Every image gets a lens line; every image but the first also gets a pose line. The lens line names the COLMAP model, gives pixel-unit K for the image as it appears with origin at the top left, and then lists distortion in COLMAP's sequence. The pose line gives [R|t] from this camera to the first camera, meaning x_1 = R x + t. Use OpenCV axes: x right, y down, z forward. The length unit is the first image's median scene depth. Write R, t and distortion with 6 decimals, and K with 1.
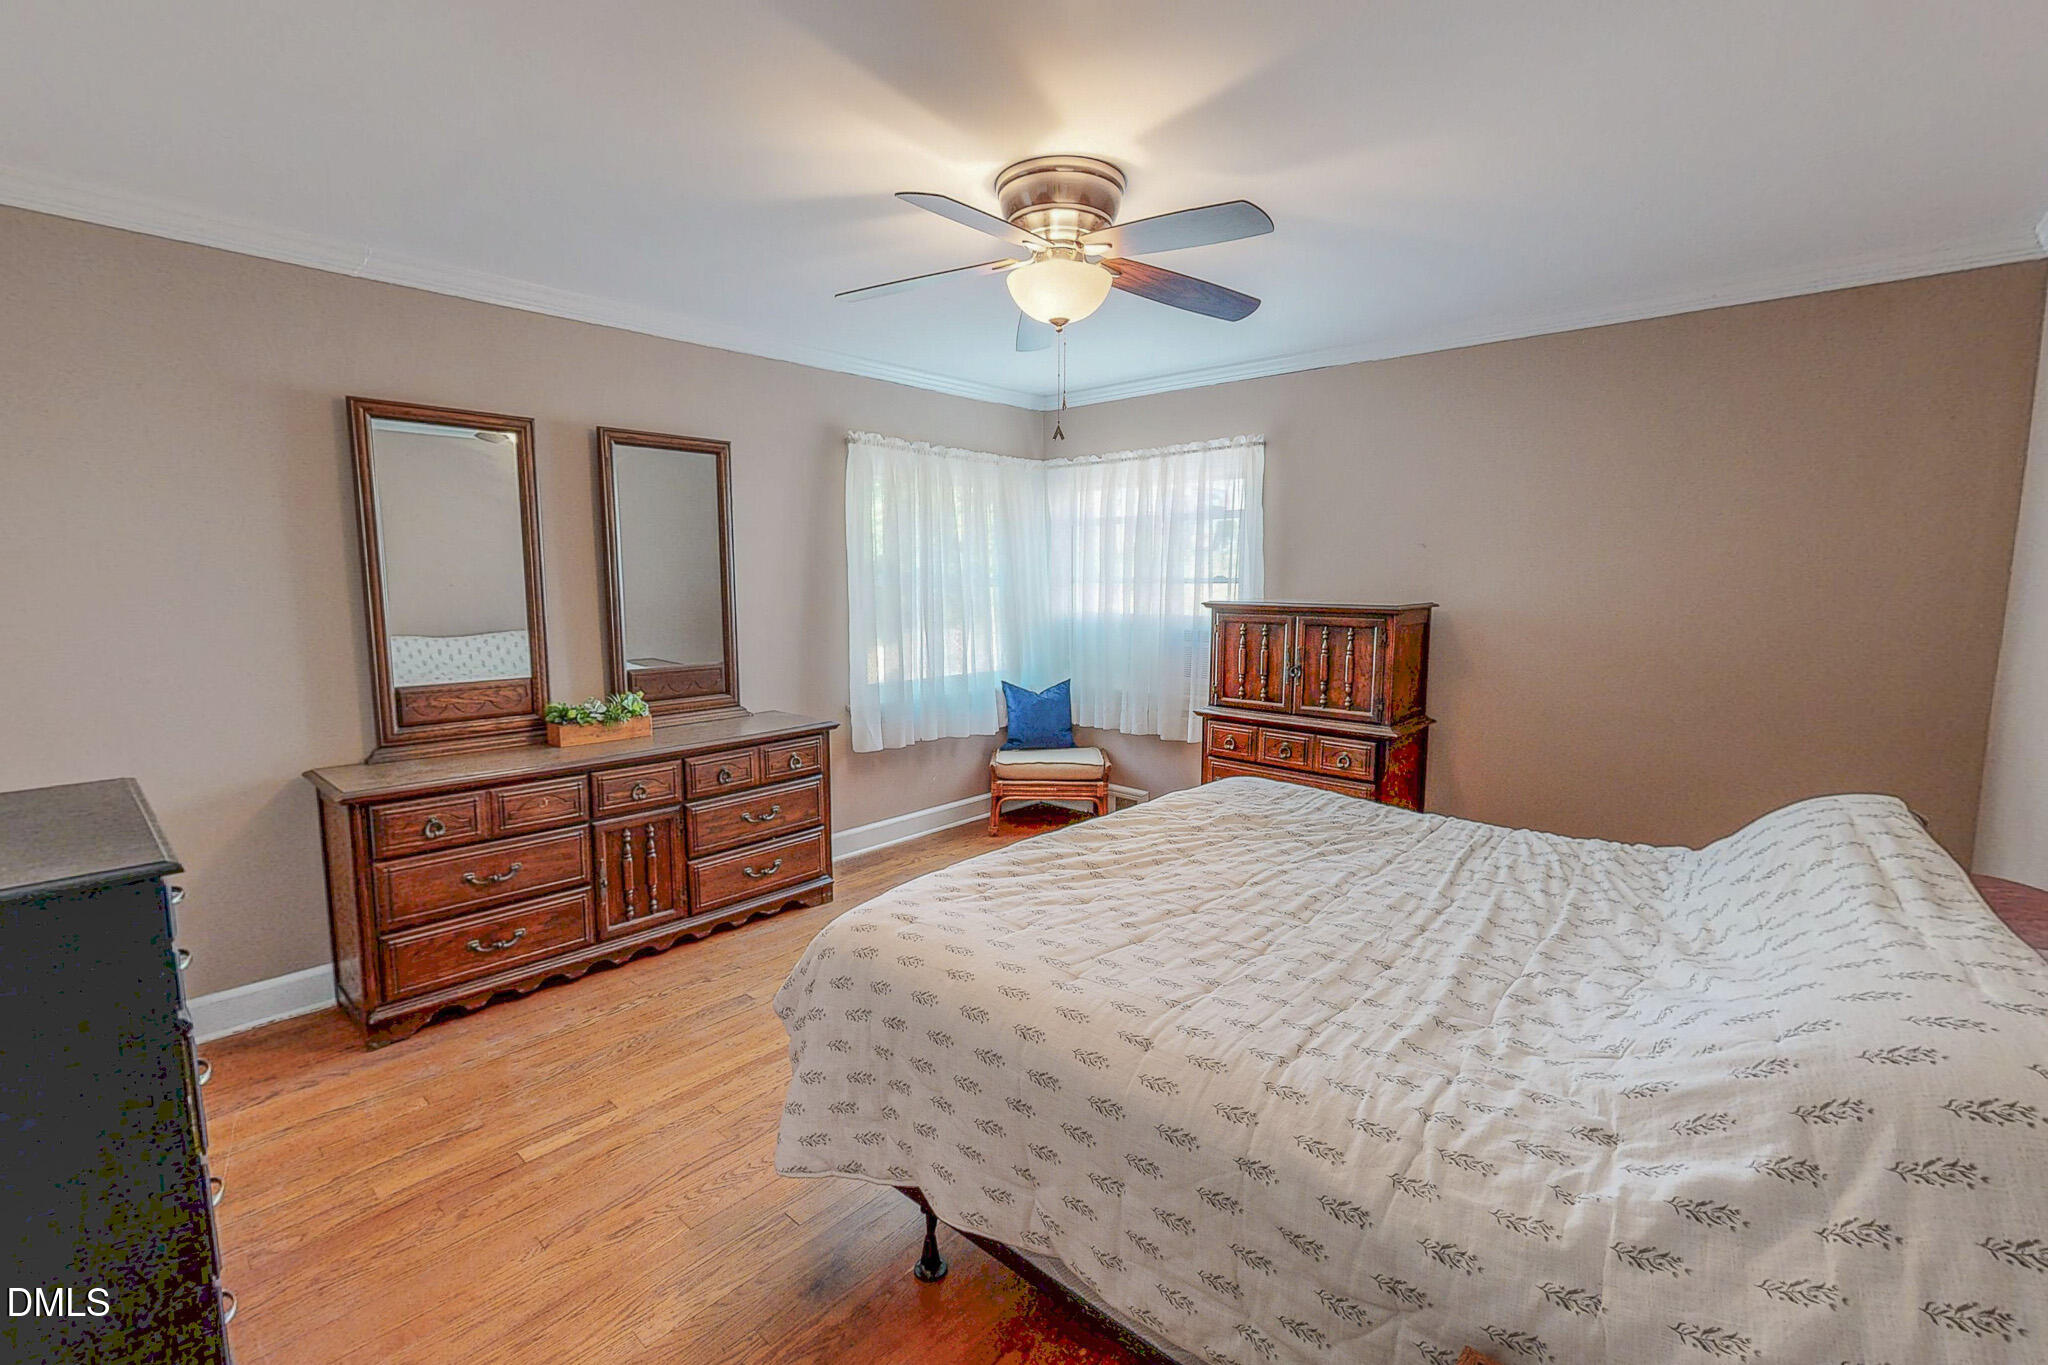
lens RADIAL K [[888.8, 0, 1023.6], [0, 888.8, 689.2], [0, 0, 1]] dist [0.002672, -0.001436]
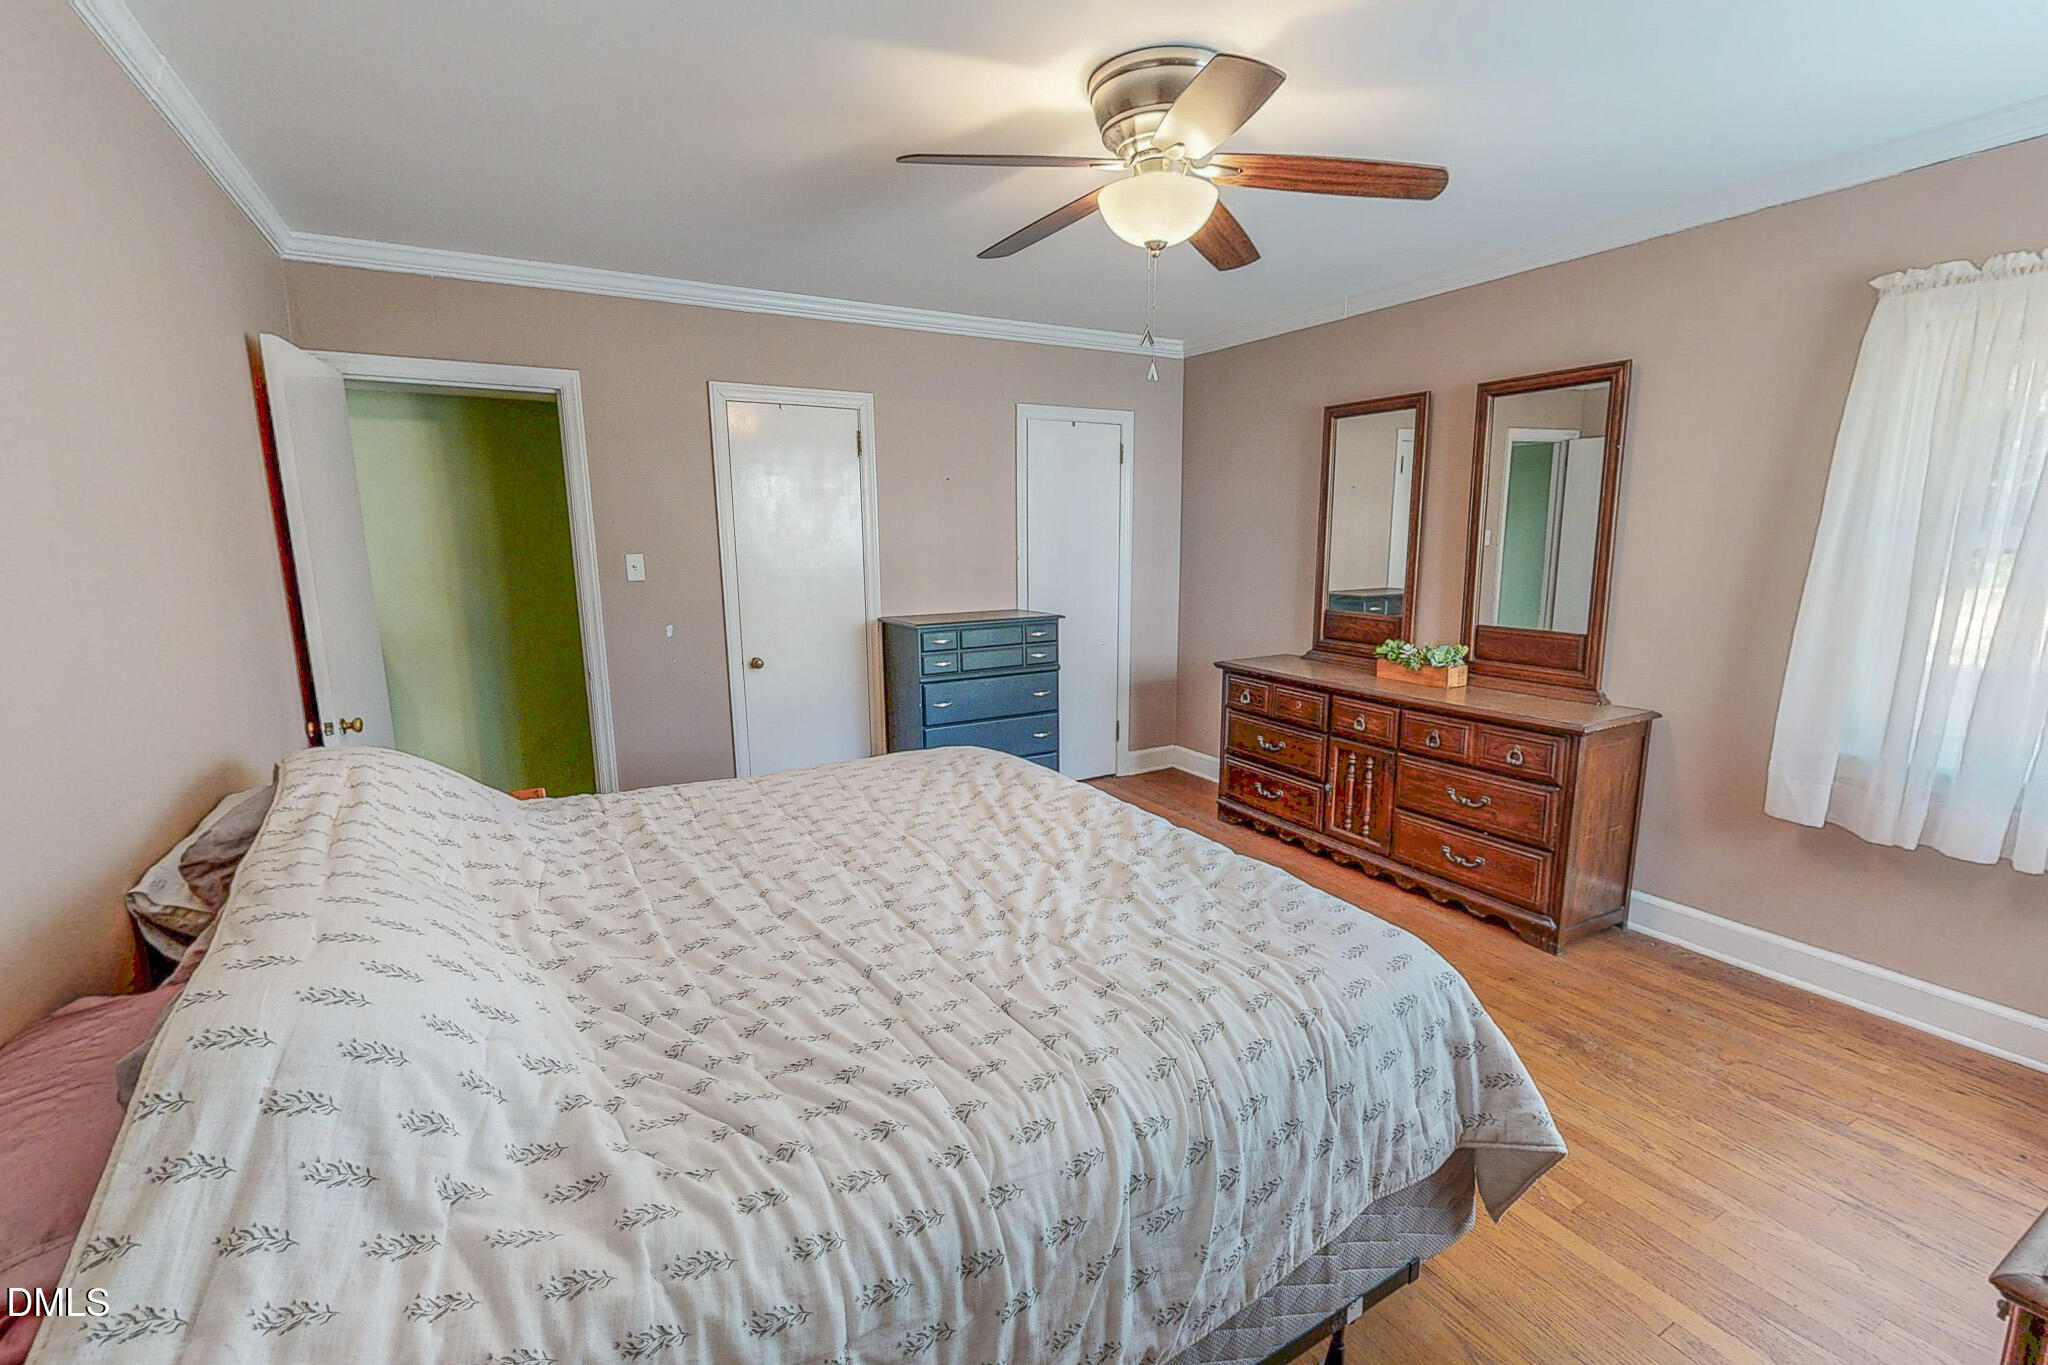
lens RADIAL K [[888.8, 0, 1022.4], [0, 888.8, 686.9], [0, 0, 1]] dist [0.002672, -0.001436]
pose [[-0.309702, 0.165116, -0.936388, 0.728917], [-0.116042, 0.970882, 0.209578, -0.113524], [0.943726, 0.173567, -0.281523, 0.883800]]
